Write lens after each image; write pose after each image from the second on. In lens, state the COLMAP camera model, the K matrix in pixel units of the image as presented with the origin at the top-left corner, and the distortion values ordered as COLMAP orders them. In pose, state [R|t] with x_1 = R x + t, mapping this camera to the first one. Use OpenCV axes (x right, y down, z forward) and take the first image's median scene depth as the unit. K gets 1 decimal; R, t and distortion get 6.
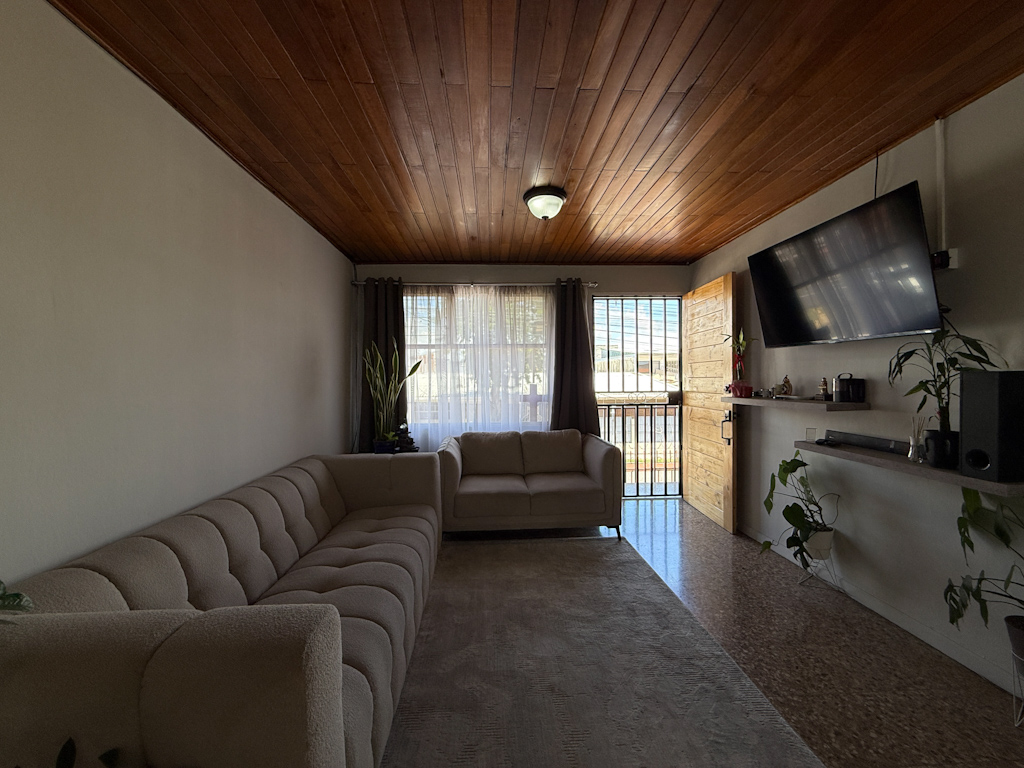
lens RADIAL K [[406.3, 0, 511.6], [0, 406.3, 380.7], [0, 0, 1]] dist [0.002040, -0.000062]
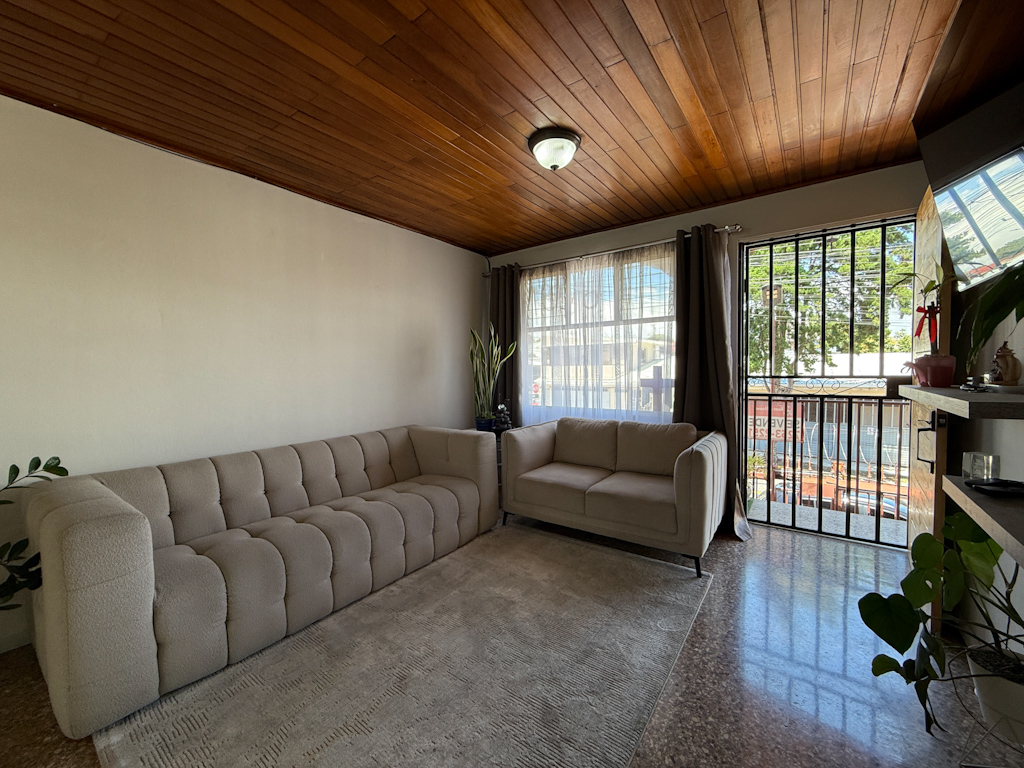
lens RADIAL K [[406.3, 0, 510.3], [0, 406.3, 385.5], [0, 0, 1]] dist [0.002040, -0.000062]
pose [[0.773467, 0.023341, -0.633406, 0.385803], [0.006078, 0.999003, 0.044235, 0.010033], [0.633807, -0.038064, 0.772554, 0.192565]]
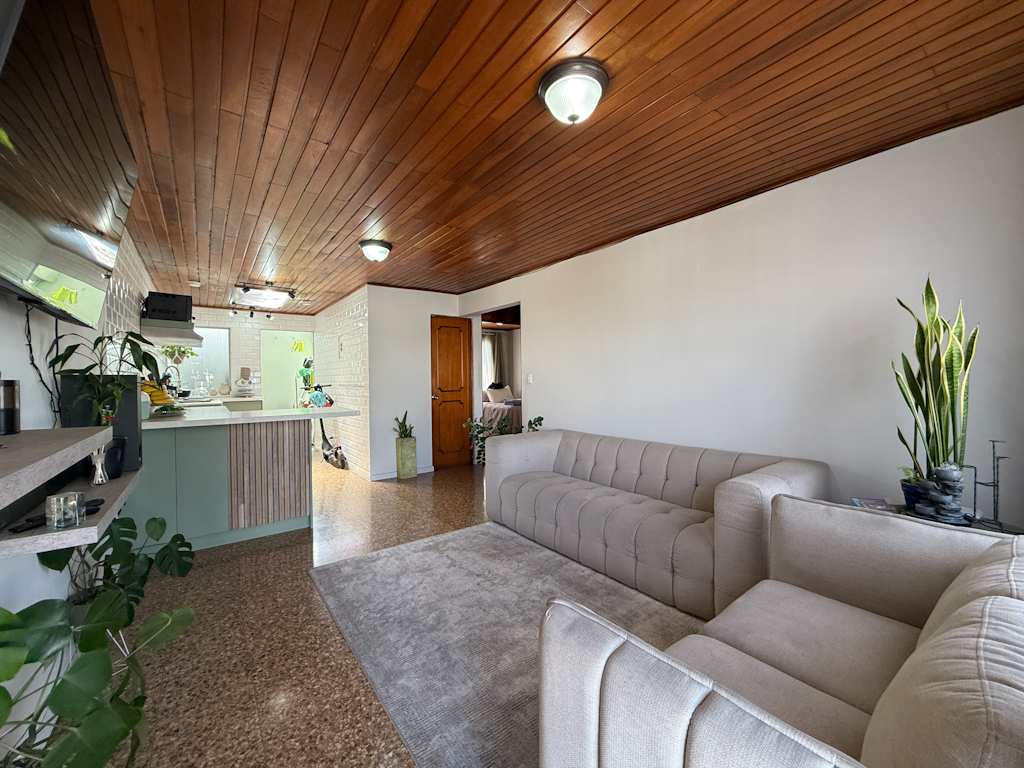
lens RADIAL K [[406.3, 0, 507.9], [0, 406.3, 386.5], [0, 0, 1]] dist [0.002040, -0.000062]
pose [[-0.827130, 0.026043, -0.561406, 0.370568], [0.015610, 0.999605, 0.023372, 0.001885], [0.561793, 0.010568, -0.827210, 1.022936]]
